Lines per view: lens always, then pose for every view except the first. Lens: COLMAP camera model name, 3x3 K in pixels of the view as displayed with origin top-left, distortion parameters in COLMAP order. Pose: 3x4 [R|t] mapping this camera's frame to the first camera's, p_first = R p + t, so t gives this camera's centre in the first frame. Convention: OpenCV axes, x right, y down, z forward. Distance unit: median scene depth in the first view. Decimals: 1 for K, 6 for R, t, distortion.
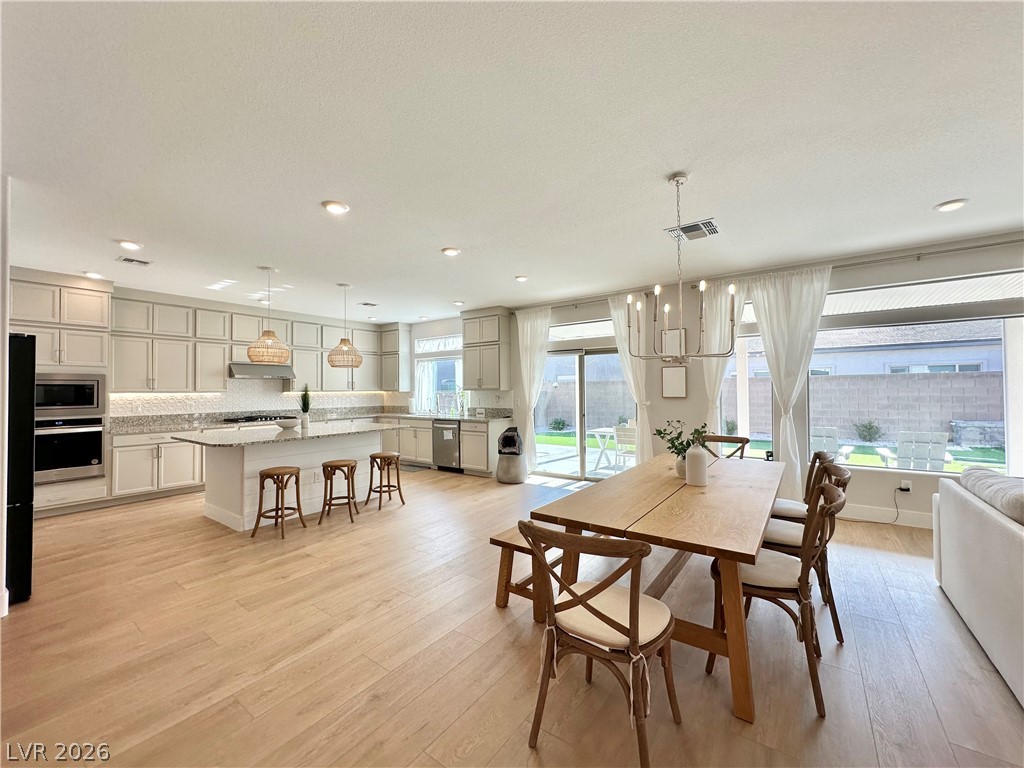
lens RADIAL K [[409.0, 0, 511.4], [0, 409.0, 383.4], [0, 0, 1]] dist [-0.005973, 0.000856]
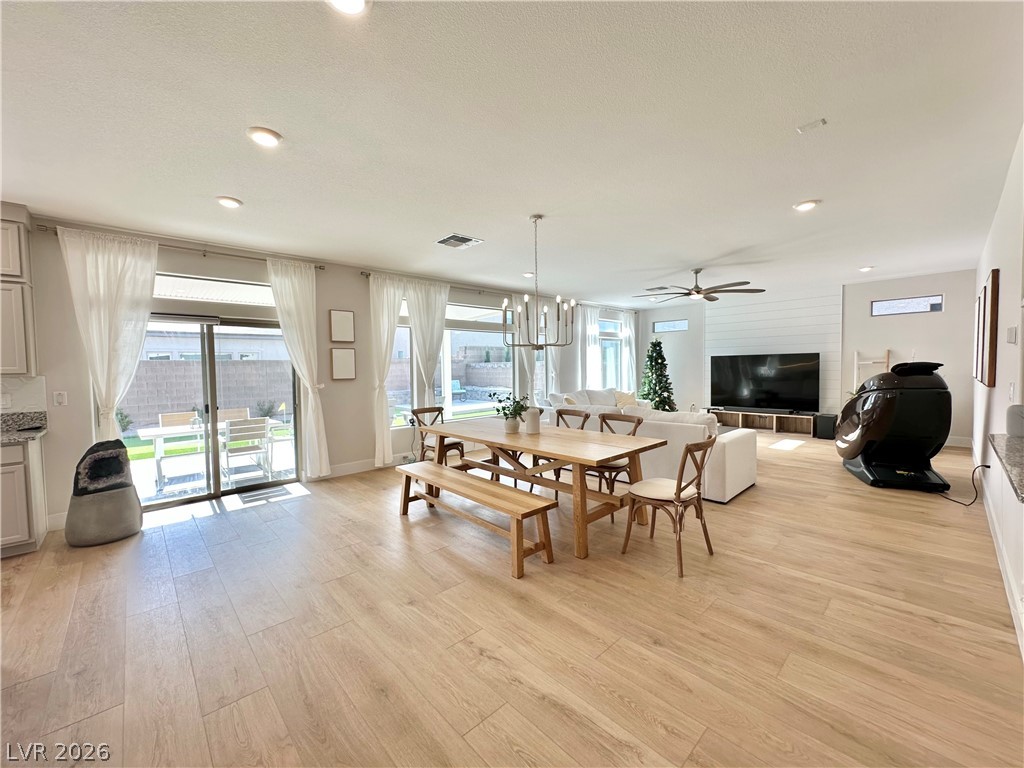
lens RADIAL K [[409.0, 0, 511.4], [0, 409.0, 383.4], [0, 0, 1]] dist [-0.005973, 0.000856]
pose [[0.190614, -0.035544, 0.981021, -0.463078], [-0.001294, 0.999334, 0.036459, 0.006964], [-0.981664, -0.008219, 0.190441, 0.370529]]
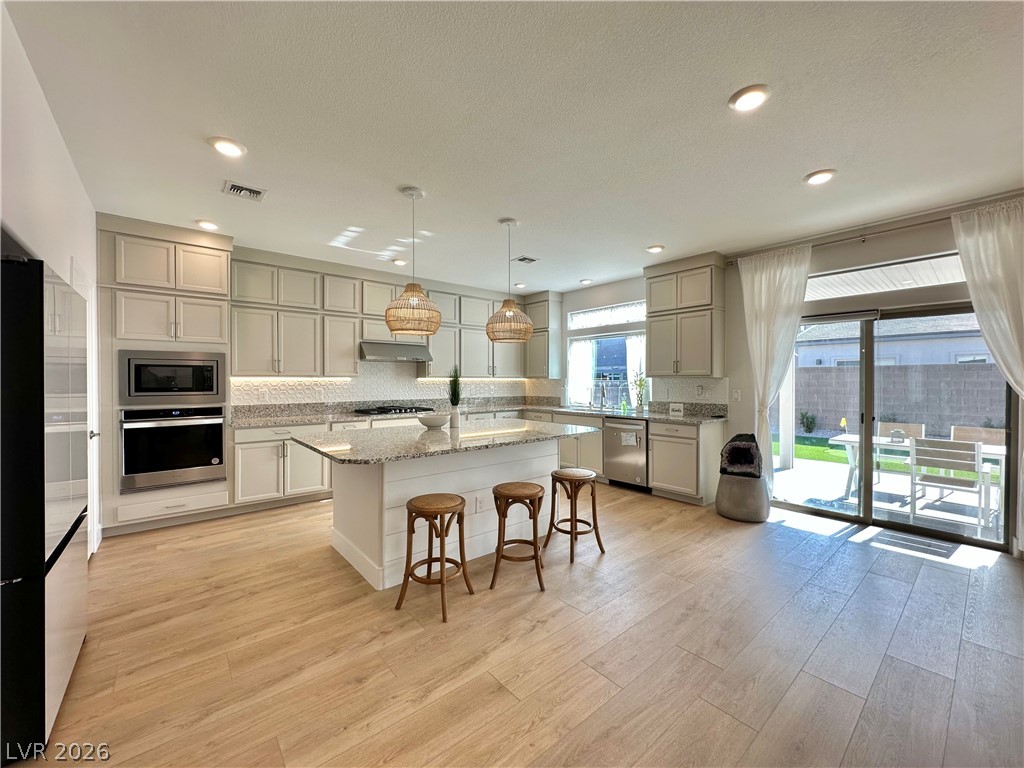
lens RADIAL K [[409.0, 0, 511.4], [0, 409.0, 383.4], [0, 0, 1]] dist [-0.005973, 0.000856]
pose [[0.970081, 0.010123, -0.242572, -0.213344], [-0.003922, 0.999653, 0.026031, 0.012039], [0.242752, -0.024300, 0.969784, 0.298801]]
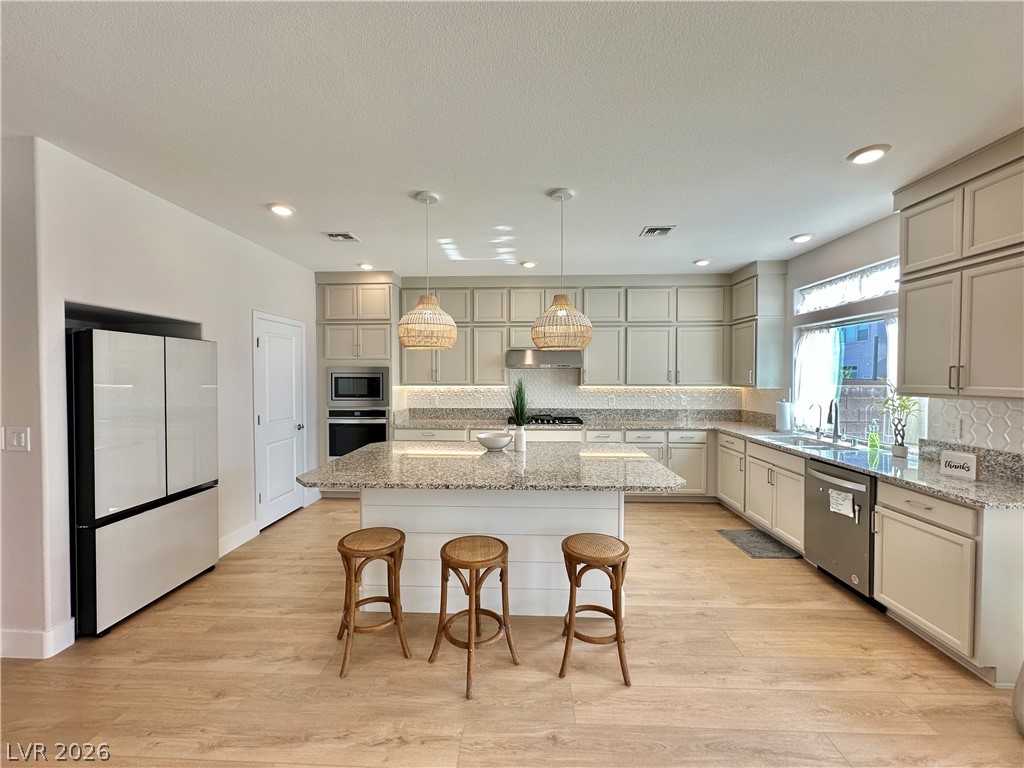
lens RADIAL K [[409.0, 0, 511.4], [0, 409.0, 383.4], [0, 0, 1]] dist [-0.005973, 0.000856]
pose [[0.554306, 0.027088, -0.831872, -0.001074], [0.007844, 0.999256, 0.037765, -0.014517], [0.832276, -0.027458, 0.553681, 0.588946]]
